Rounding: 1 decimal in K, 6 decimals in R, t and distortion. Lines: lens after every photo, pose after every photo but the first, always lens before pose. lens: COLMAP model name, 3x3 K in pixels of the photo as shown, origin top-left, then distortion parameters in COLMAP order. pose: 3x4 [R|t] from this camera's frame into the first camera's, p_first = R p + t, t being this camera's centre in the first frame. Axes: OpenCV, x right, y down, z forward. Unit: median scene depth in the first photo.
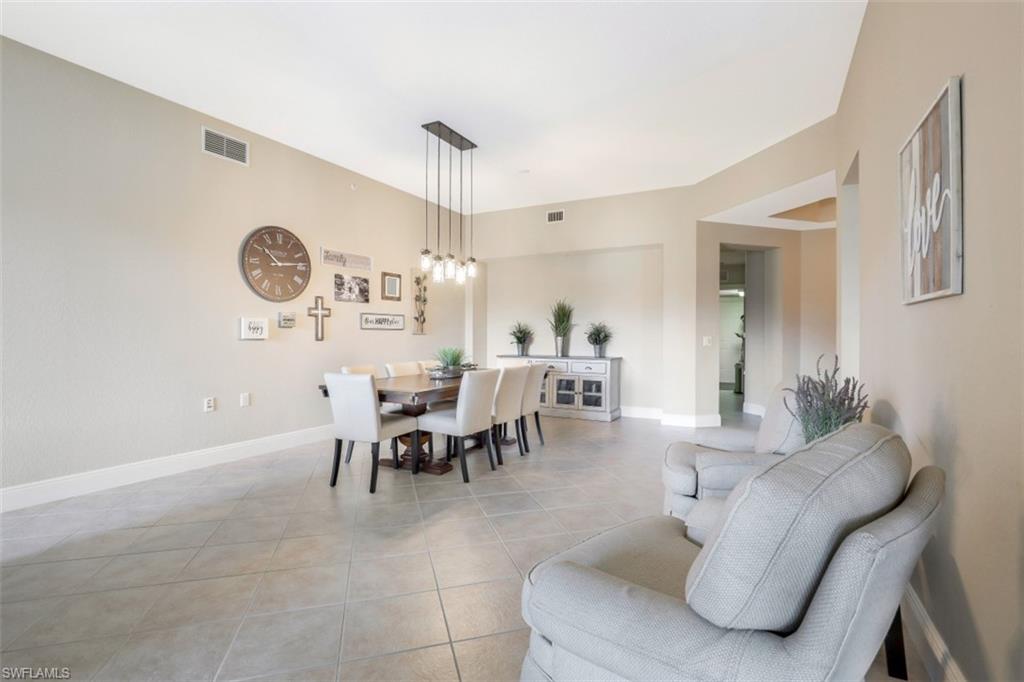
lens RADIAL K [[475.4, 0, 517.6], [0, 475.4, 332.8], [0, 0, 1]] dist [-0.010824, 0.001099]
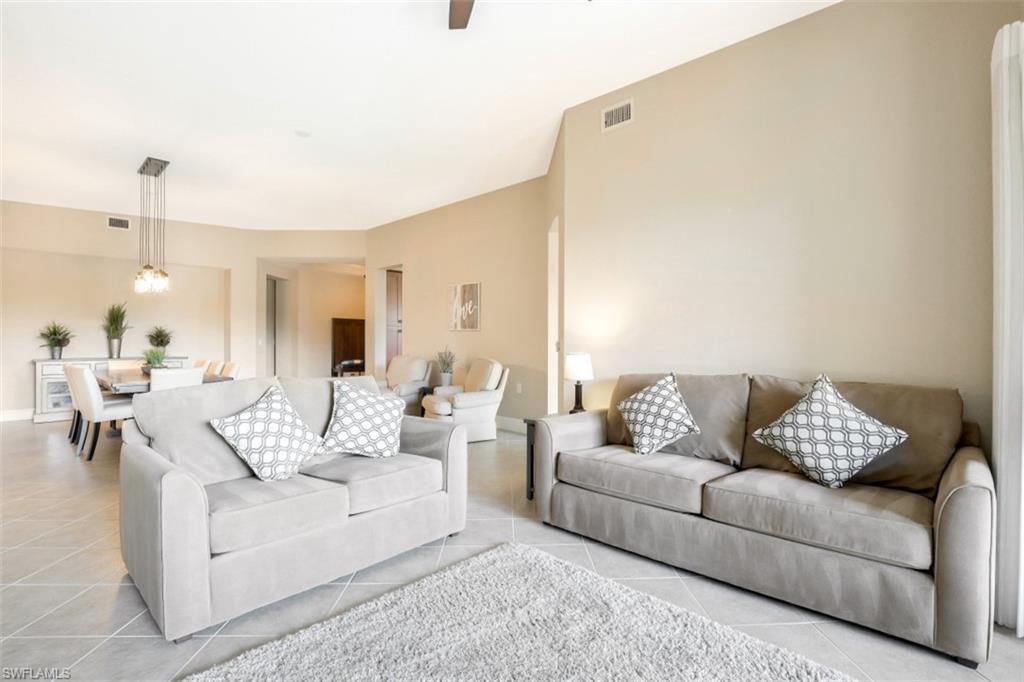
lens RADIAL K [[476.5, 0, 521.0], [0, 476.5, 338.1], [0, 0, 1]] dist [-0.034357, 0.006799]
pose [[0.246066, -0.000003, 0.969253, -0.818376], [-0.010575, 0.999940, 0.002688, -0.006868], [-0.969195, -0.010911, 0.246052, -0.123754]]
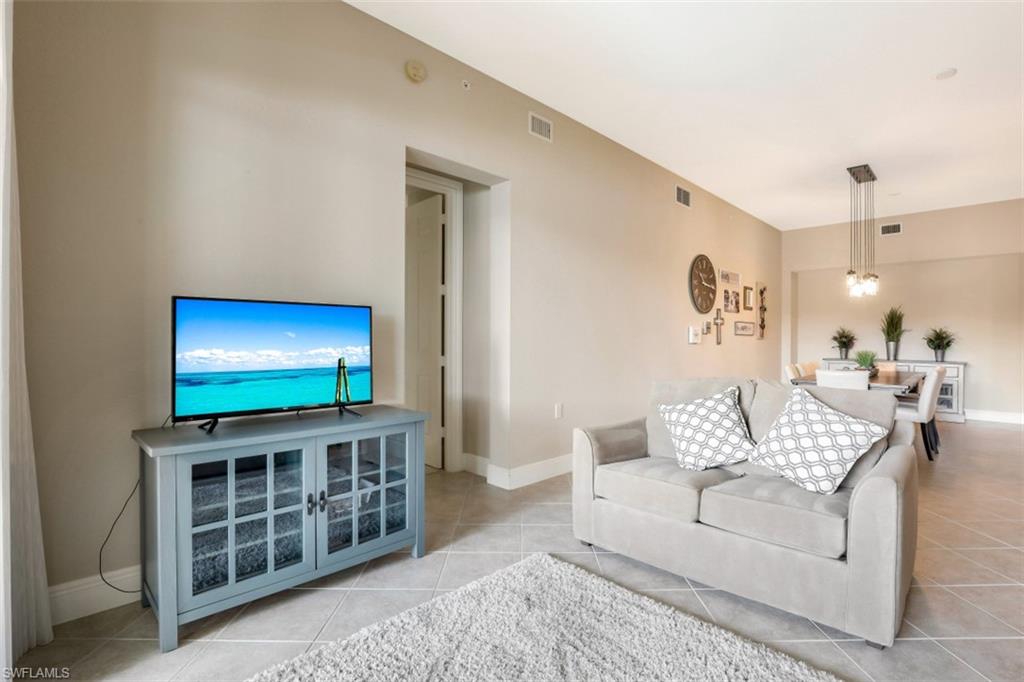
lens RADIAL K [[476.5, 0, 516.2], [0, 476.5, 337.0], [0, 0, 1]] dist [-0.034357, 0.006799]
pose [[0.959325, 0.002837, -0.282291, -0.514629], [-0.001529, 0.999987, 0.004855, -0.007612], [0.282301, -0.004226, 0.959317, -0.293163]]
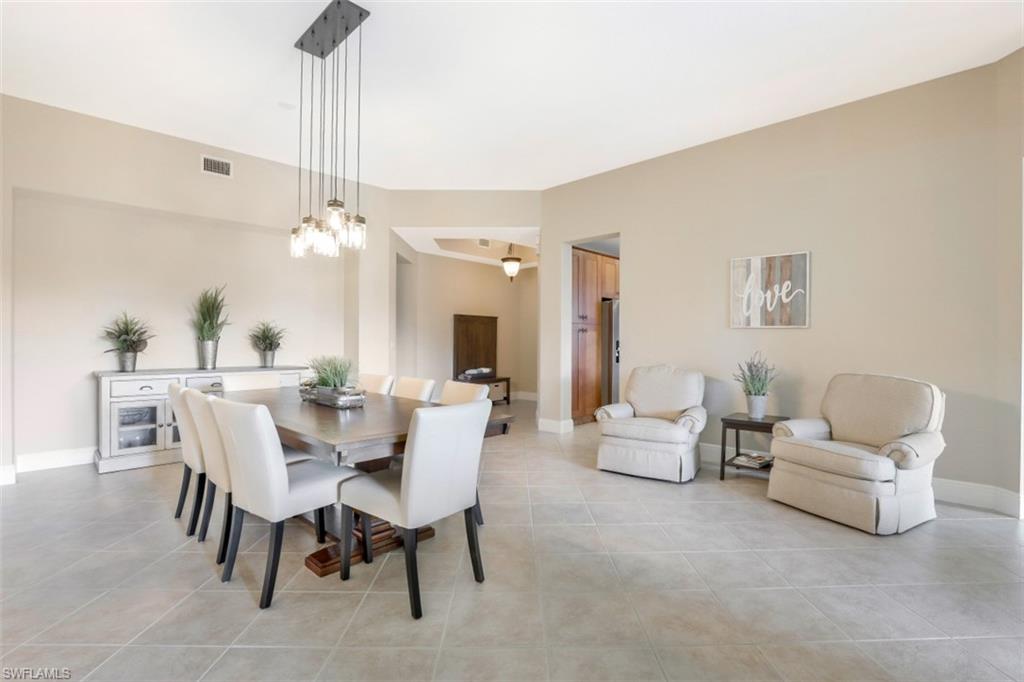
lens RADIAL K [[476.5, 0, 519.5], [0, 476.5, 341.5], [0, 0, 1]] dist [-0.034357, 0.006799]
pose [[0.267834, -0.000247, 0.963465, -0.546365], [-0.012771, 0.999911, 0.003806, 0.001645], [-0.963380, -0.013324, 0.267807, 0.462055]]
